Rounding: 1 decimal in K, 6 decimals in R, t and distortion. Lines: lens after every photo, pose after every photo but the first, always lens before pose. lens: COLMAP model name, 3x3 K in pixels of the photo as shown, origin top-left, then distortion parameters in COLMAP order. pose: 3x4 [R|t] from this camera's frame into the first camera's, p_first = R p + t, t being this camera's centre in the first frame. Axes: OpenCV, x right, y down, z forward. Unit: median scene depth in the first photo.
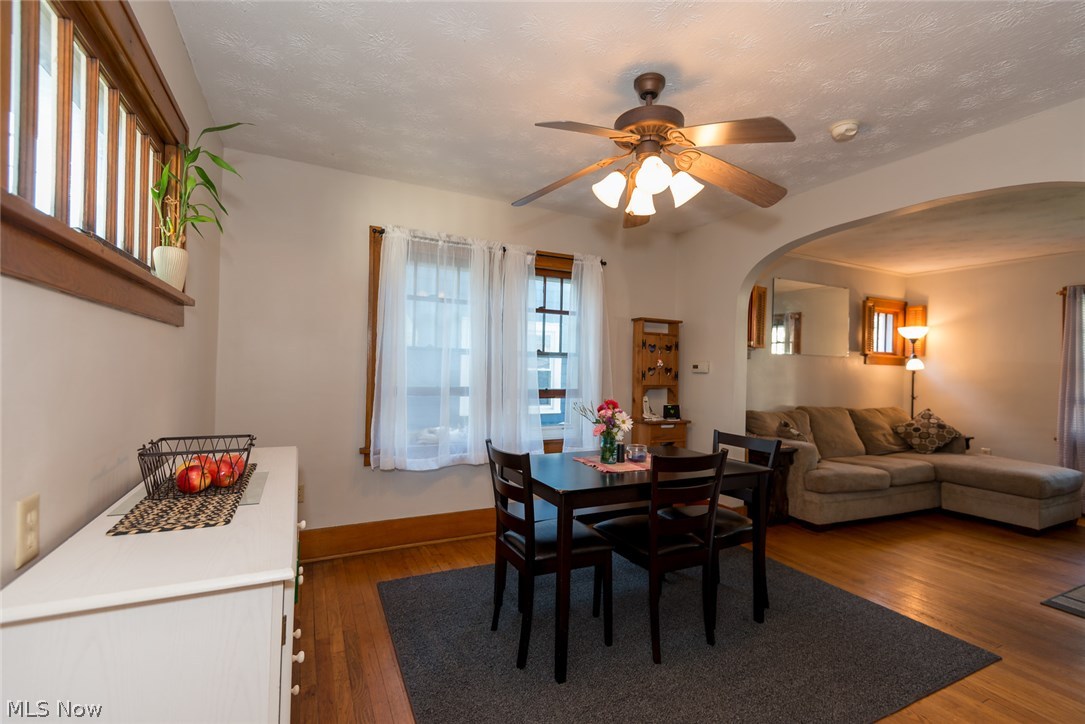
lens RADIAL K [[499.9, 0, 544.1], [0, 499.9, 364.7], [0, 0, 1]] dist [0.000574, 0.000018]
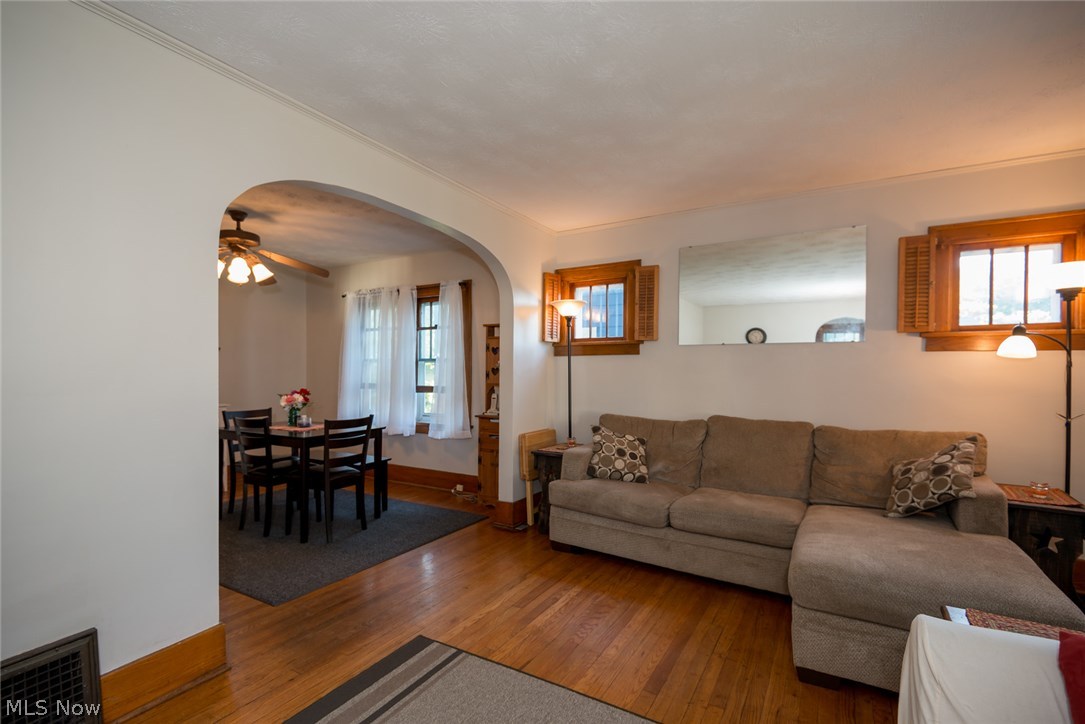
lens RADIAL K [[499.9, 0, 541.2], [0, 499.9, 369.1], [0, 0, 1]] dist [0.000574, 0.000018]
pose [[0.556568, -0.031684, -0.830198, 1.318406], [0.011241, 0.999468, -0.030608, 0.048143], [0.830726, 0.007704, 0.556628, 0.518014]]
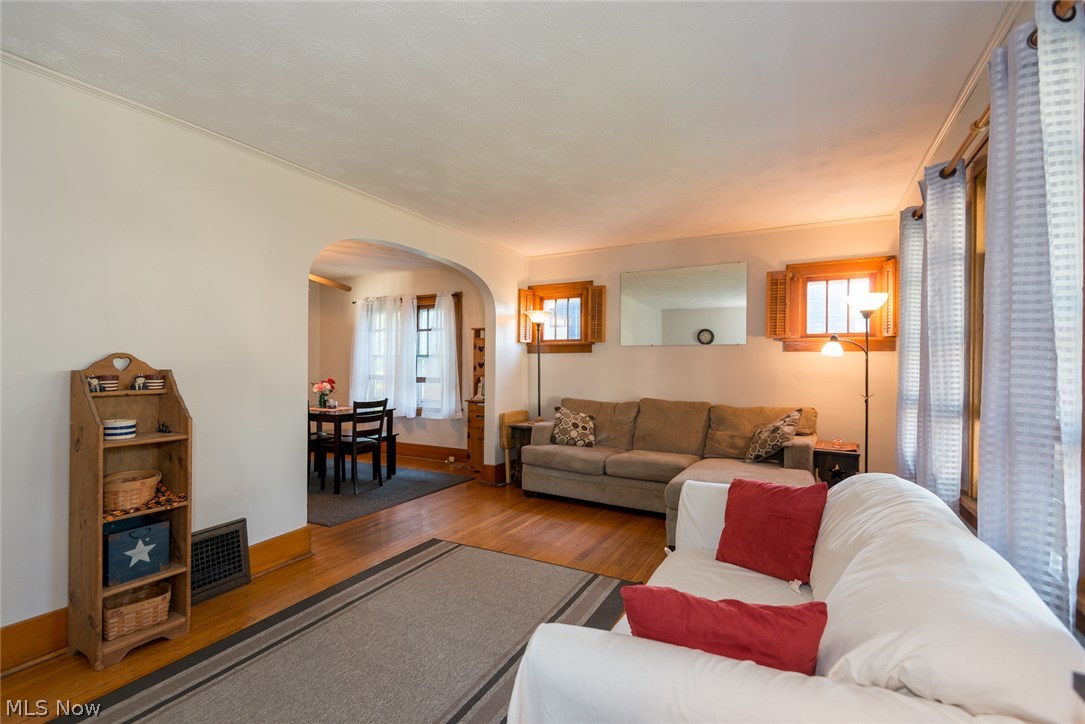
lens RADIAL K [[499.9, 0, 543.3], [0, 499.9, 363.3], [0, 0, 1]] dist [0.000574, 0.000018]
pose [[0.588491, -0.031287, -0.807898, 1.596904], [0.011158, 0.999470, -0.030578, 0.057893], [0.808427, 0.008980, 0.588528, 0.354216]]
